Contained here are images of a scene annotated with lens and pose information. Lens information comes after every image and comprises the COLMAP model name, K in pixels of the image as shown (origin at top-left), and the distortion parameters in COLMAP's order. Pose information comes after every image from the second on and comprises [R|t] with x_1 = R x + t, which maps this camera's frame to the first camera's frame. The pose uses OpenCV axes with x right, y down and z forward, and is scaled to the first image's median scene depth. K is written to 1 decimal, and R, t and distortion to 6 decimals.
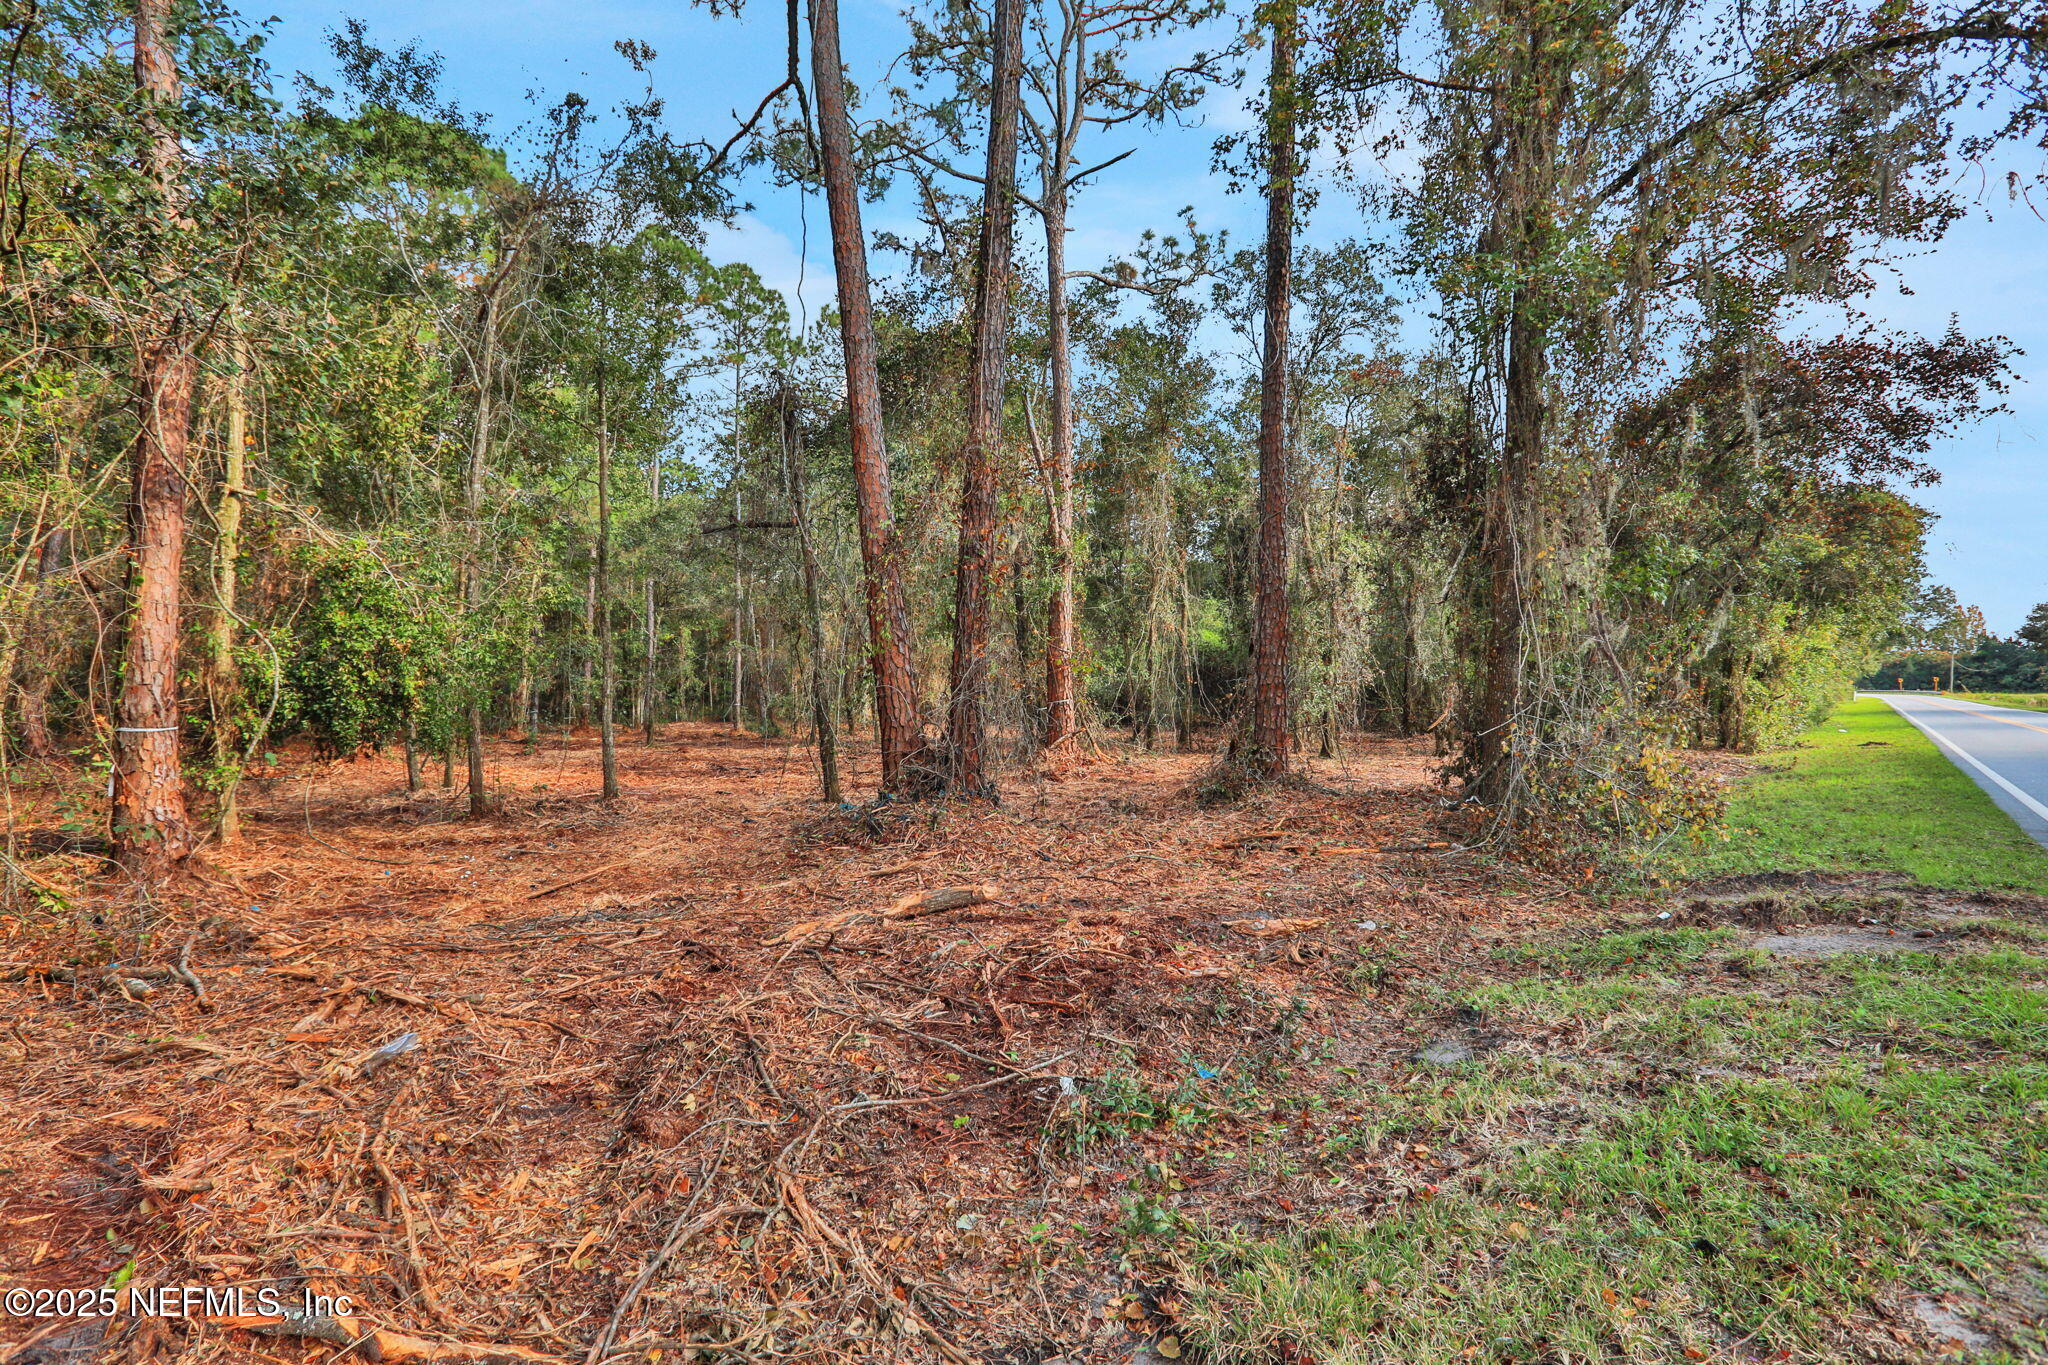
lens RADIAL K [[1054.9, 0, 1024.0], [0, 1054.9, 682.5], [0, 0, 1]] dist [-0.073804, 0.034738]
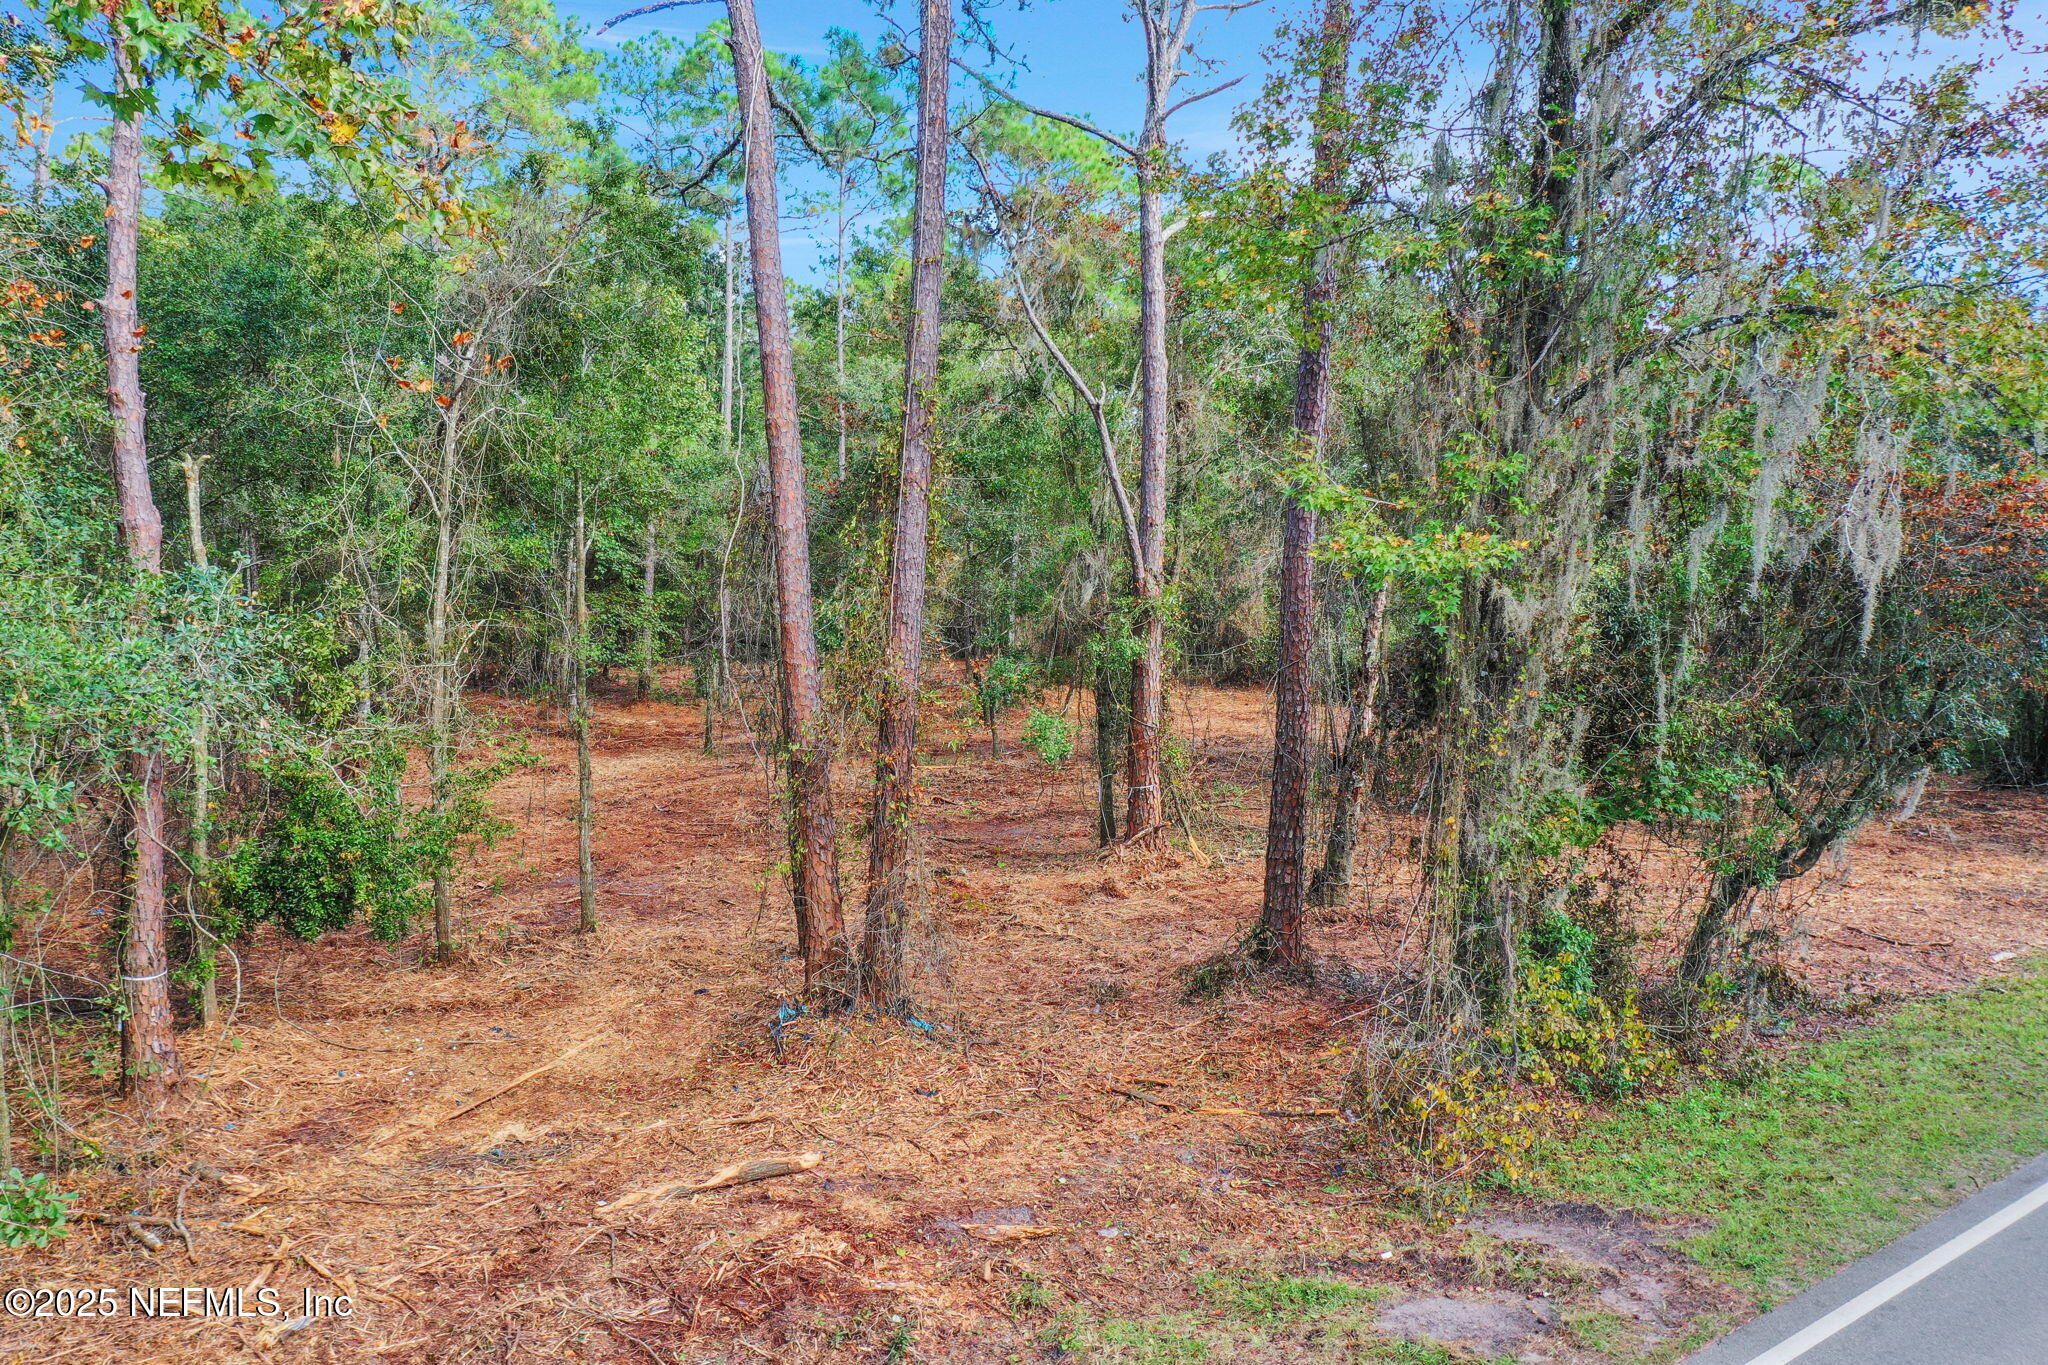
lens RADIAL K [[1637.6, 0, 1024.0], [0, 1637.6, 682.5], [0, 0, 1]] dist [0.008043, -0.013208]
pose [[0.978900, 0.030098, -0.202110, 0.426207], [-0.011504, 0.995642, 0.092549, -0.384480], [0.204015, -0.088271, 0.974980, -0.512667]]
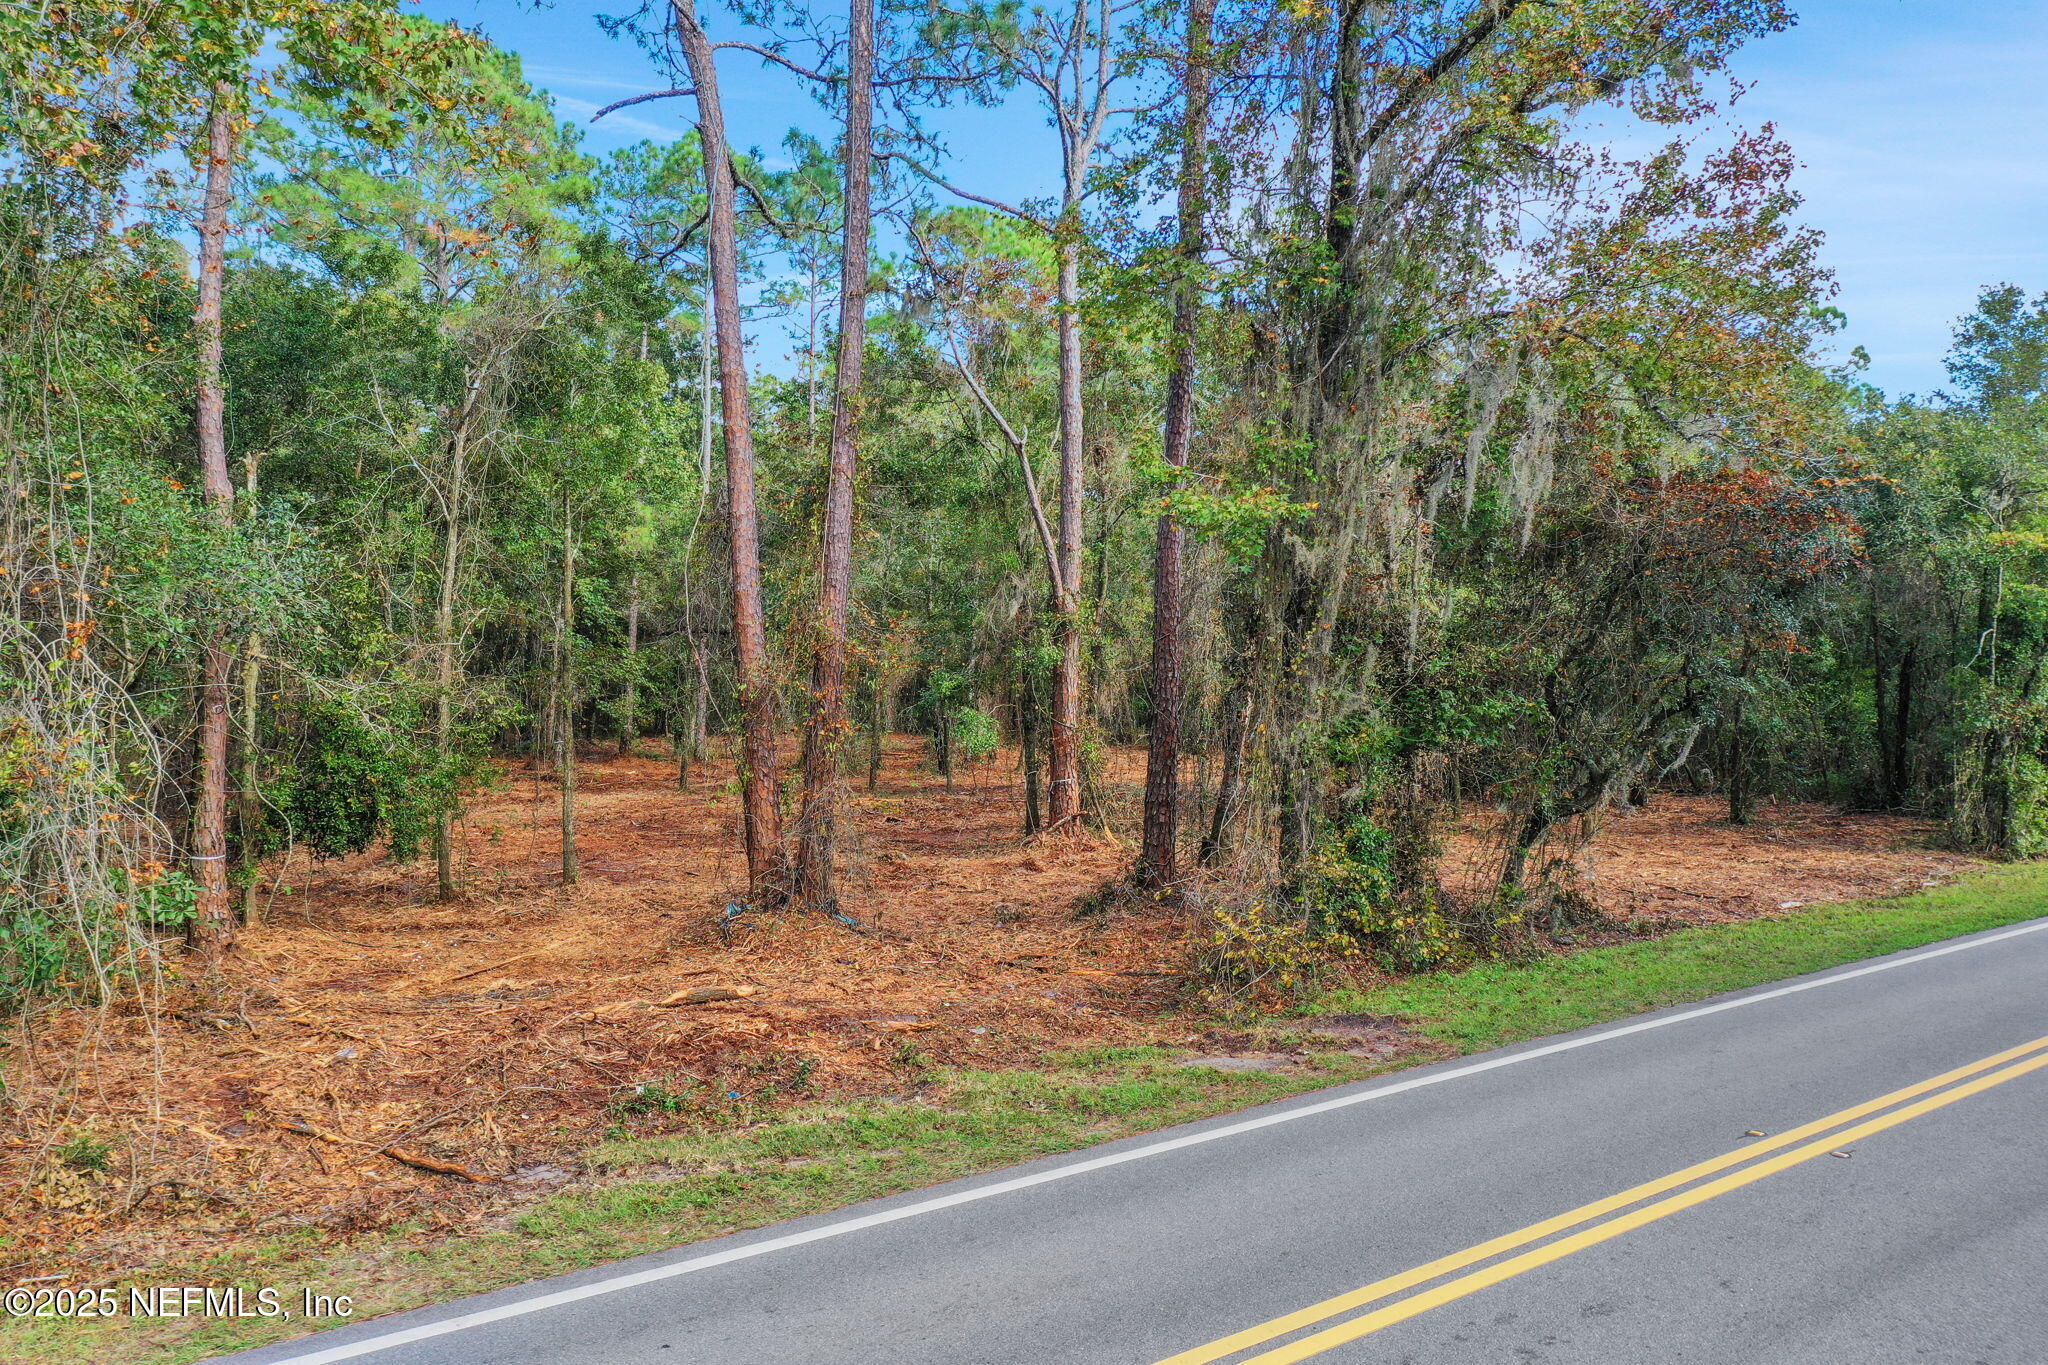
lens RADIAL K [[1637.6, 0, 1024.0], [0, 1637.6, 682.5], [0, 0, 1]] dist [0.008043, -0.013208]
pose [[0.980500, 0.016965, -0.195787, 0.604772], [-0.012473, 0.999630, 0.024151, -0.219728], [0.196124, -0.021238, 0.980349, -0.867783]]
